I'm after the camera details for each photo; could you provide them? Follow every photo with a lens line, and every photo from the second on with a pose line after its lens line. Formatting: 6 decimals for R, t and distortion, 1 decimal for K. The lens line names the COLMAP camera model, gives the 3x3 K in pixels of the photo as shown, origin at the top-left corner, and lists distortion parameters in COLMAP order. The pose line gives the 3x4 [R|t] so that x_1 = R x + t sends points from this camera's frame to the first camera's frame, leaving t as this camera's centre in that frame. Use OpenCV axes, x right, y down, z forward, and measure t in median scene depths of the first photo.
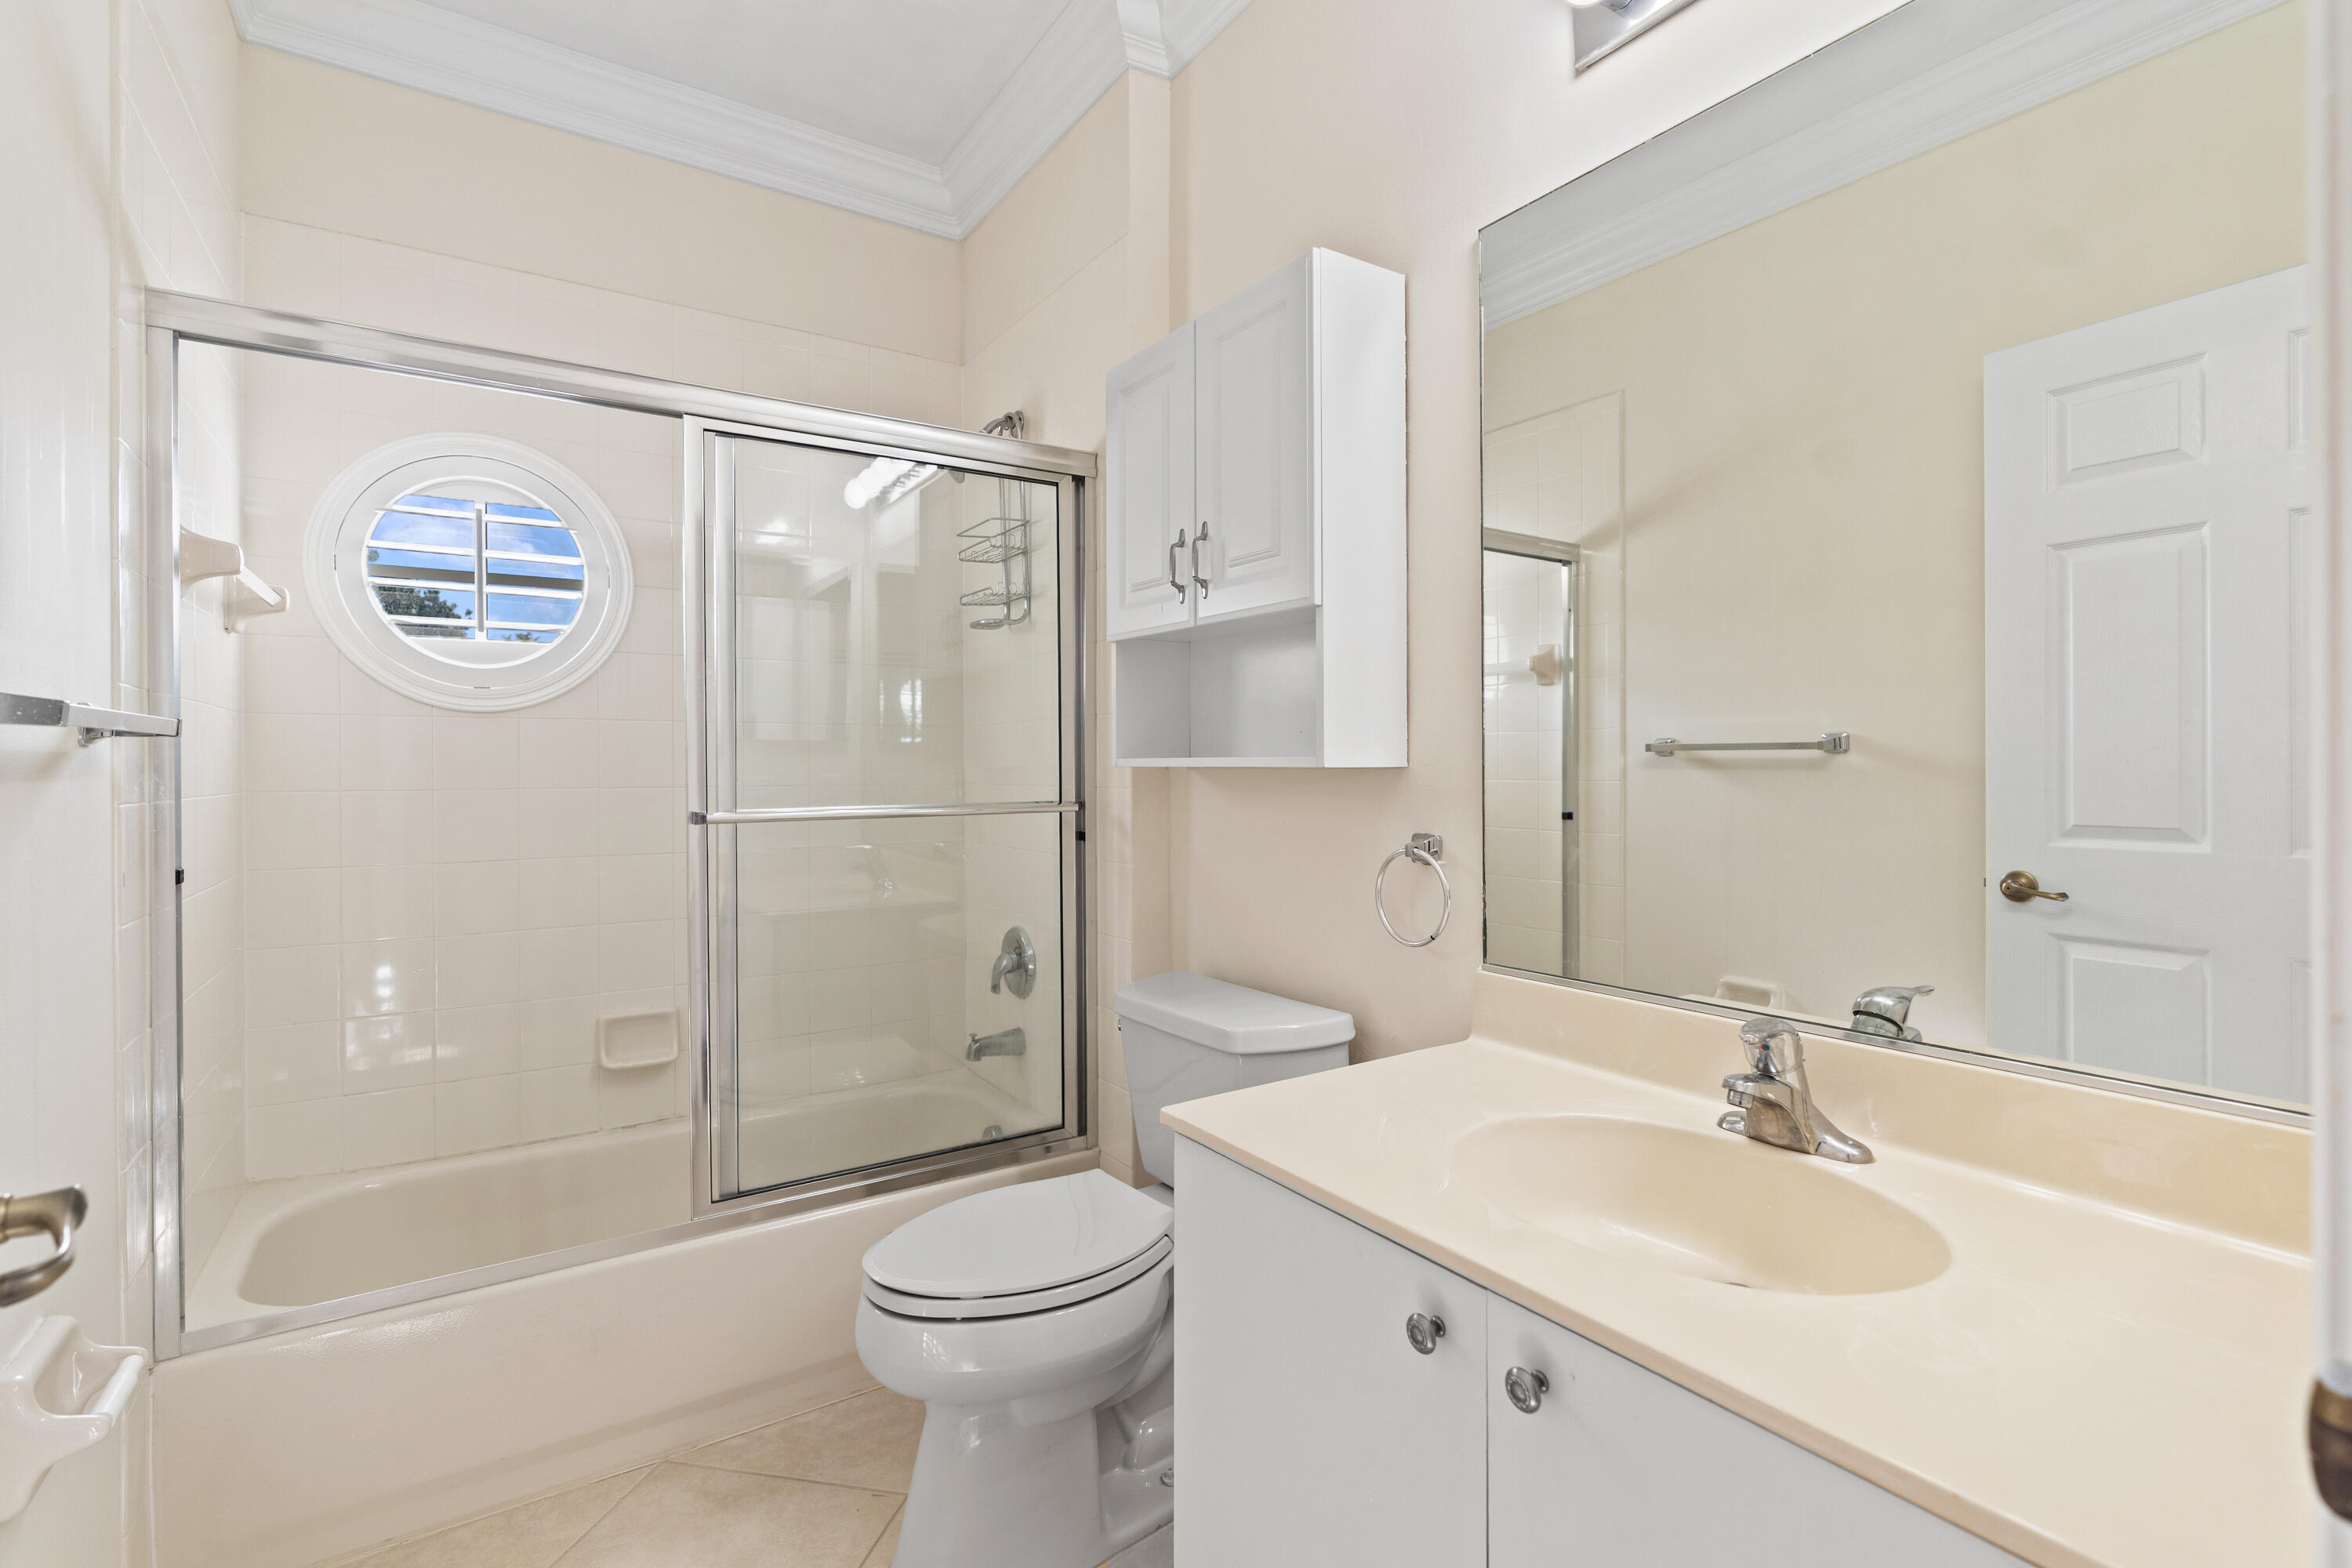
lens RADIAL K [[1066.4, 0, 1172.7], [0, 1066.4, 784.2], [0, 0, 1]] dist [-0.002942, 0.001723]
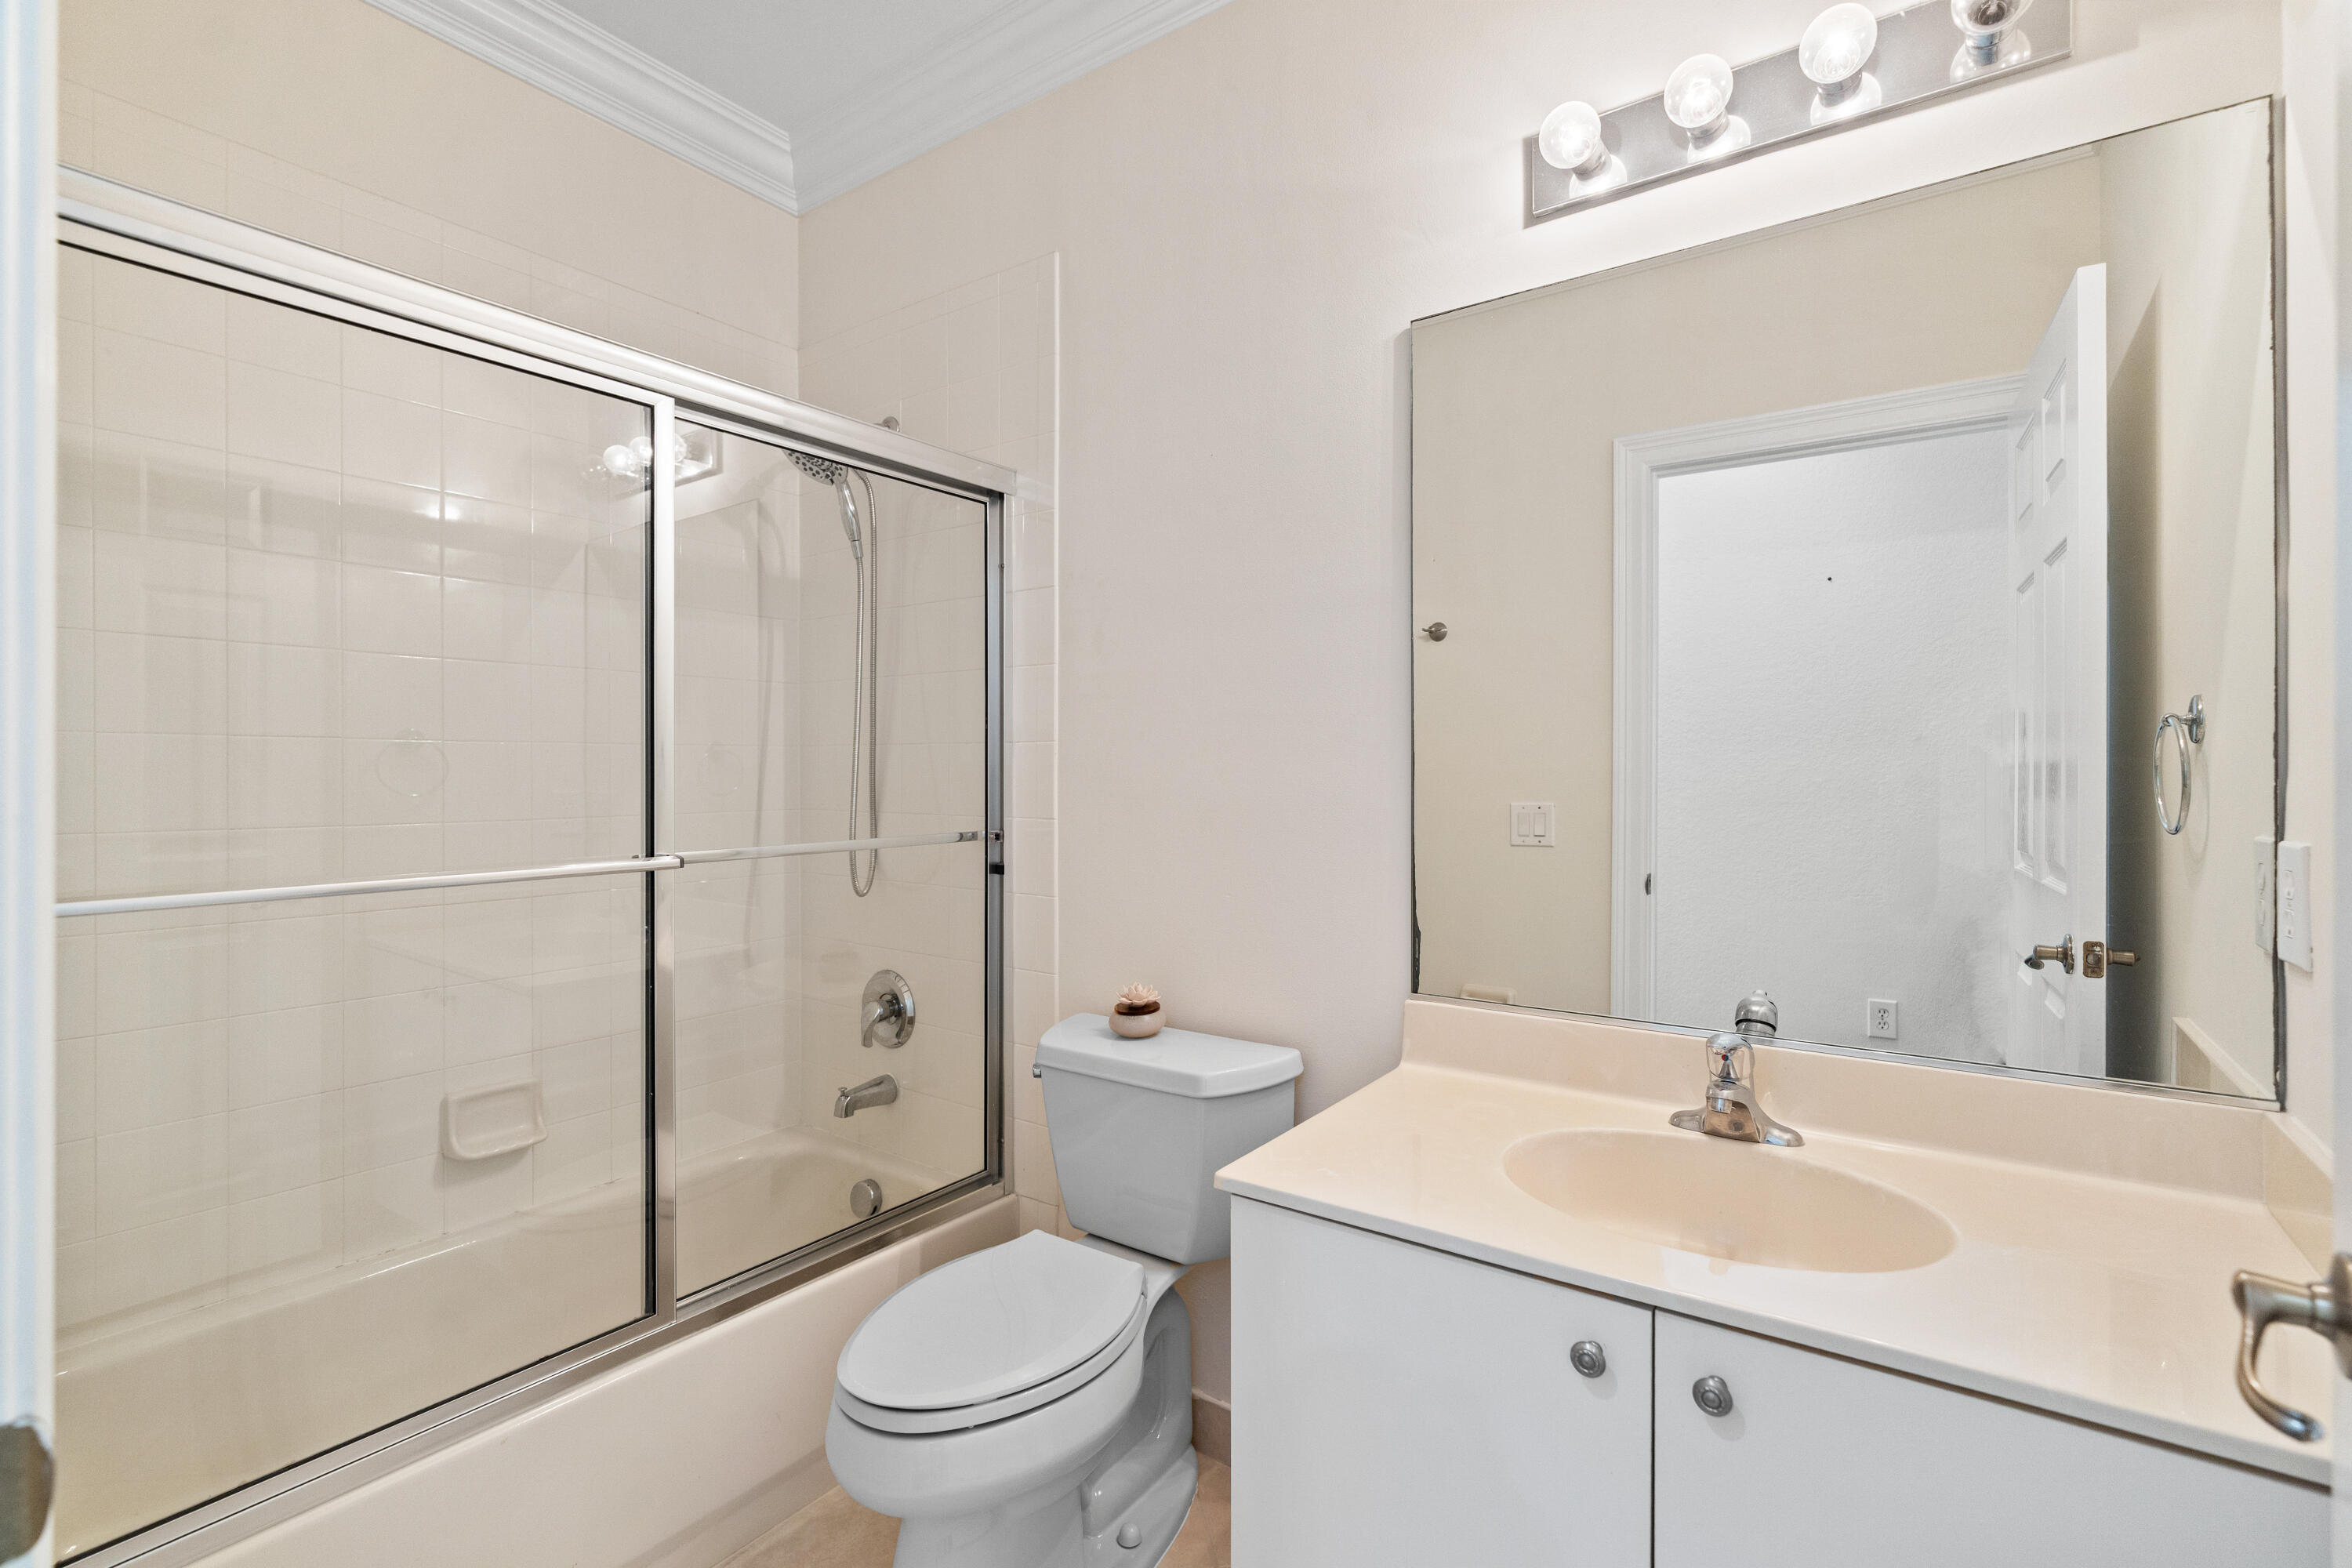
lens RADIAL K [[1066.4, 0, 1169.9], [0, 1066.4, 777.8], [0, 0, 1]] dist [-0.002942, 0.001723]
pose [[0.934769, -0.004727, 0.355225, -0.423878], [0.004640, 0.999989, 0.001097, -0.069172], [-0.355226, 0.000622, 0.934780, 0.090147]]
